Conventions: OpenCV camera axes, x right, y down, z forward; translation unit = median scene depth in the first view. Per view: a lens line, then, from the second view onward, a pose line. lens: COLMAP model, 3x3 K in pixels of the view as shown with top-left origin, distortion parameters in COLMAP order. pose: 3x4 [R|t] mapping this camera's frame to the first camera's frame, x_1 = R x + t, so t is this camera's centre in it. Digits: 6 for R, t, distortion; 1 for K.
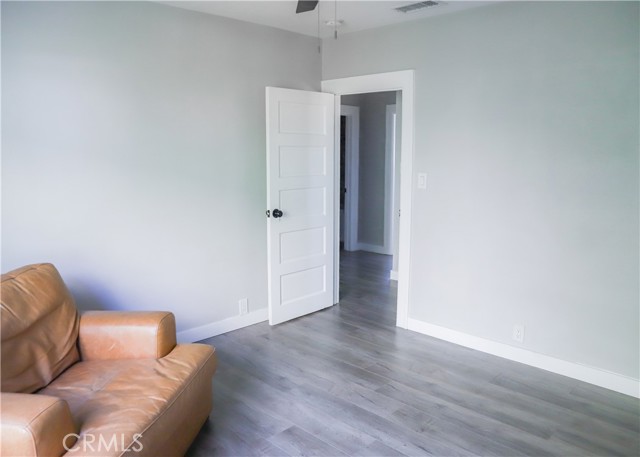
lens RADIAL K [[501.7, 0, 320.0], [0, 501.7, 228.5], [0, 0, 1]] dist [-0.073502, 0.006001]
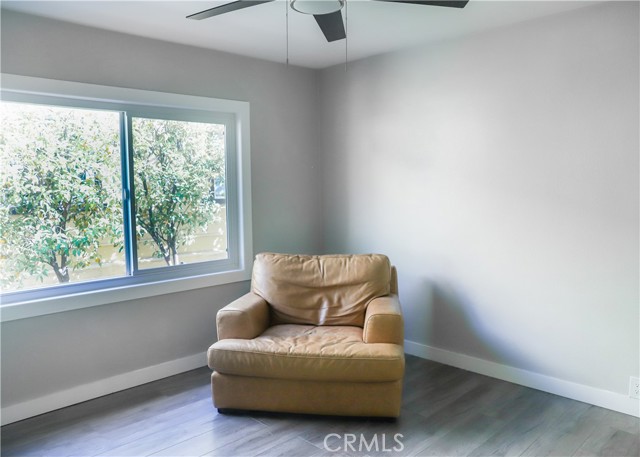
lens RADIAL K [[501.7, 0, 320.0], [0, 501.7, 228.5], [0, 0, 1]] dist [-0.073502, 0.006001]
pose [[-0.007150, 0.096977, -0.995261, 0.882966], [-0.148656, 0.984124, 0.096959, -0.120185], [0.988863, 0.148645, 0.007380, 0.845179]]
